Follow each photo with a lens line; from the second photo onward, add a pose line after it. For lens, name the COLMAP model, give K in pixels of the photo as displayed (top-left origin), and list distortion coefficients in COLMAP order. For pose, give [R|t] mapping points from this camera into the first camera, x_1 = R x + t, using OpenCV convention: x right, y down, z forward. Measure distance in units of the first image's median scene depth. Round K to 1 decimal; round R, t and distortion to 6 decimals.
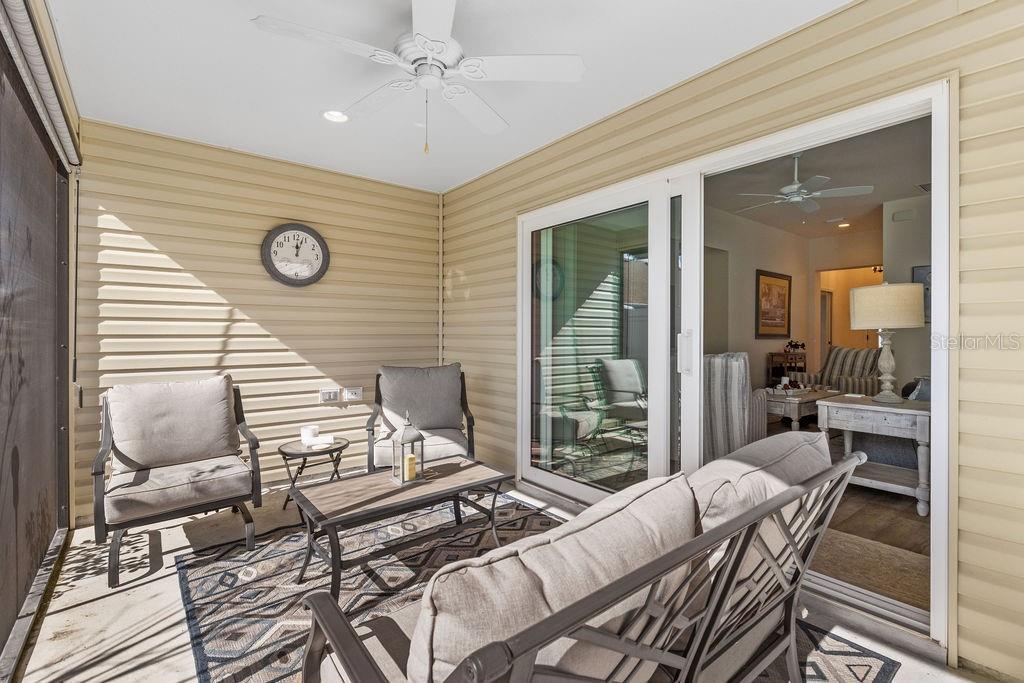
lens RADIAL K [[468.5, 0, 524.6], [0, 468.5, 339.9], [0, 0, 1]] dist [0.000919, 0.000076]
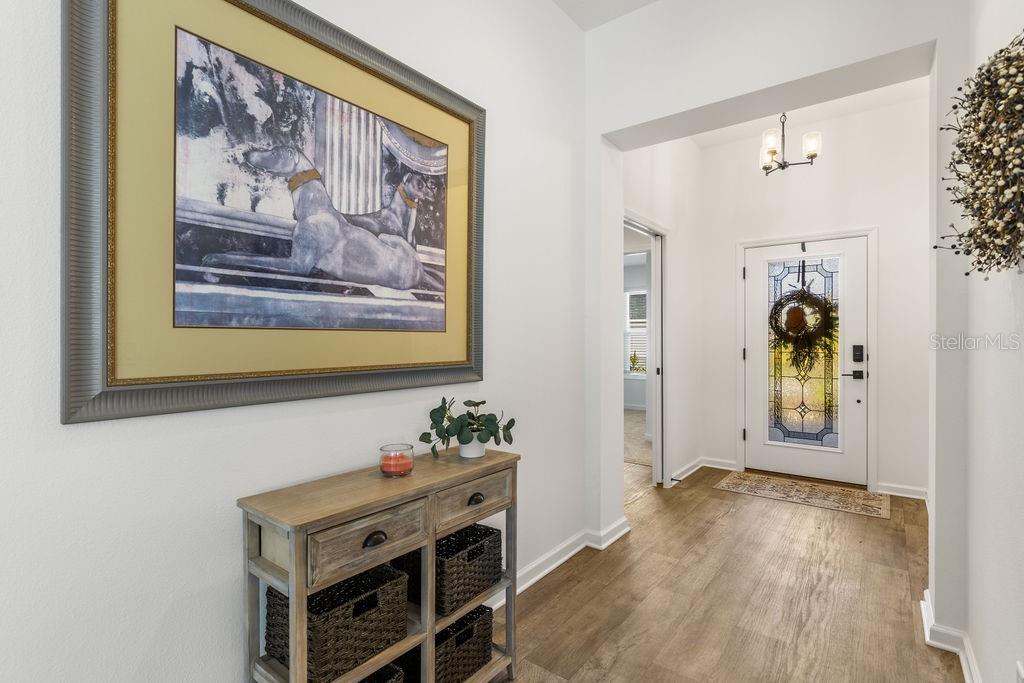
lens RADIAL K [[489.4, 0, 512.0], [0, 489.4, 341.5], [0, 0, 1]] dist [0.000908, -0.000255]
pose [[0.973782, -0.006308, 0.227396, 0.564808], [0.006819, 0.999976, -0.001460, -0.022734], [-0.227381, 0.002973, 0.973801, 0.814942]]
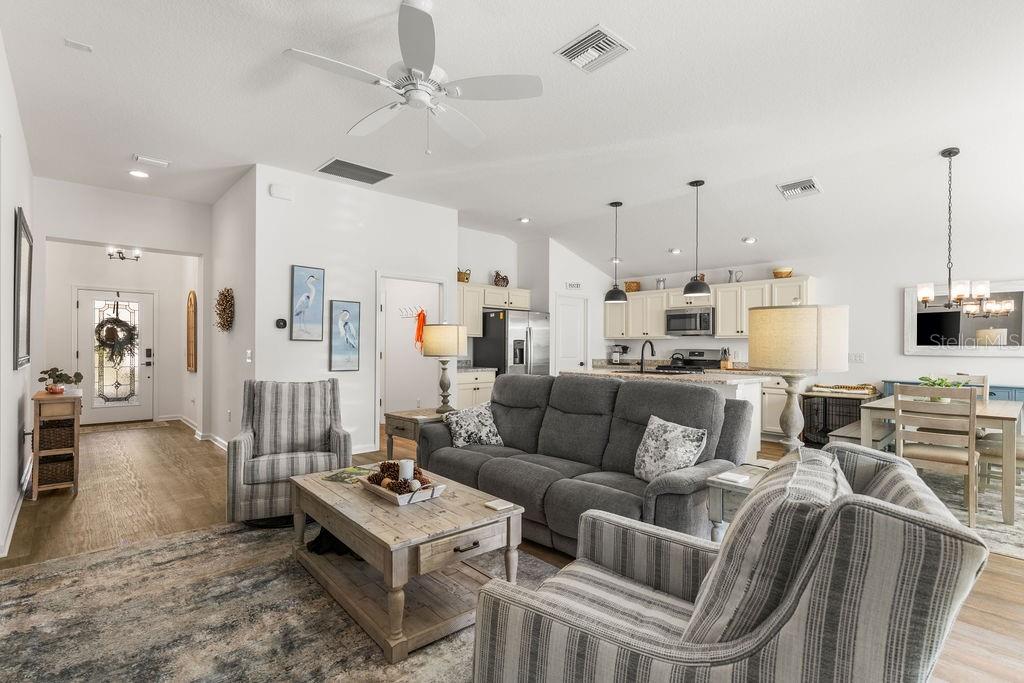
lens RADIAL K [[487.4, 0, 510.4], [0, 487.4, 347.2], [0, 0, 1]] dist [-0.003552, -0.000483]
pose [[-0.049285, -0.003867, 0.998777, 0.031697], [0.002351, 0.999989, 0.003988, -0.022650], [-0.998782, 0.002545, -0.049276, 0.554039]]
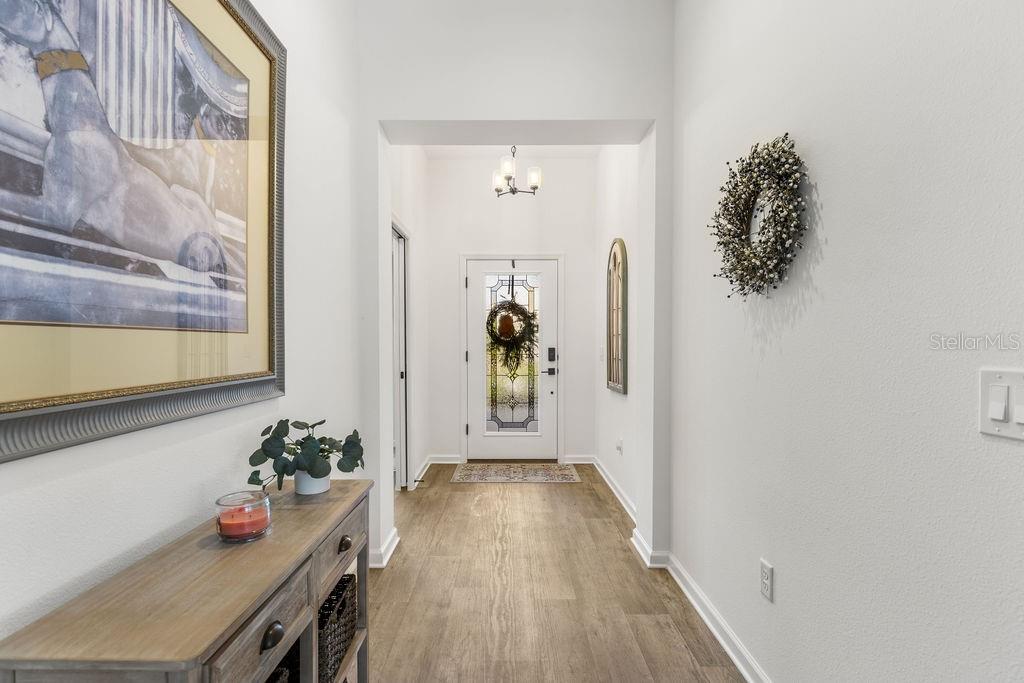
lens RADIAL K [[489.7, 0, 507.1], [0, 489.7, 354.1], [0, 0, 1]] dist [0.000155, 0.000423]
pose [[0.633208, -0.022731, 0.773648, 0.508681], [0.008581, 0.999713, 0.022350, -0.023471], [-0.773934, -0.007513, 0.633221, 0.869981]]
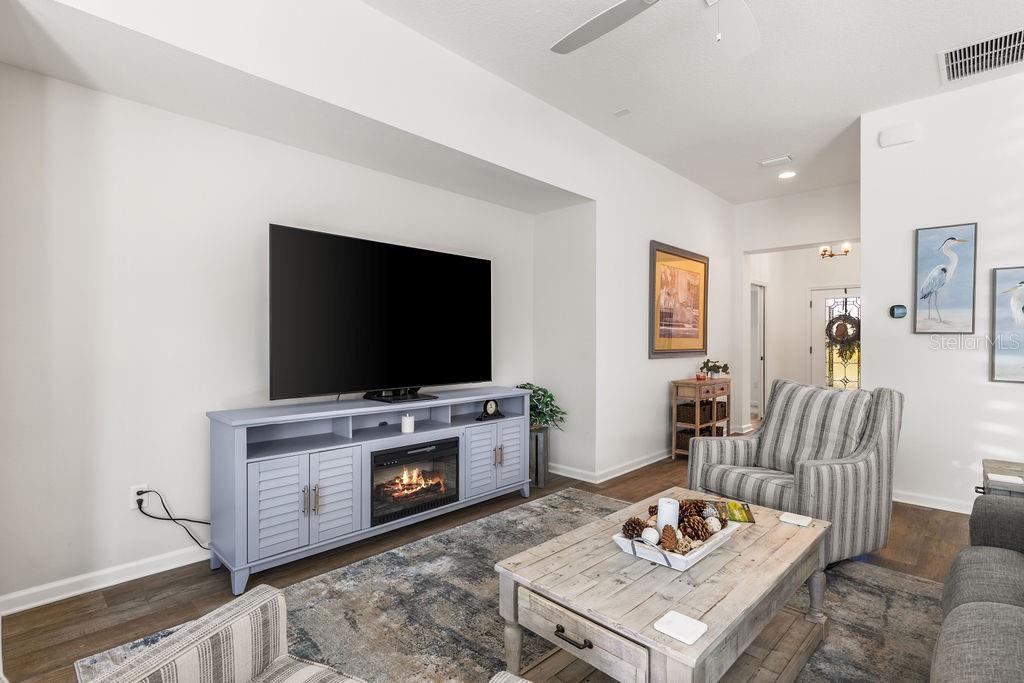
lens RADIAL K [[489.4, 0, 512.0], [0, 489.4, 341.5], [0, 0, 1]] dist [0.000908, -0.000255]
pose [[0.993089, 0.000890, 0.117358, 0.242475], [-0.000368, 0.999990, -0.004469, -0.020257], [-0.117360, 0.004395, 0.993080, 0.398113]]
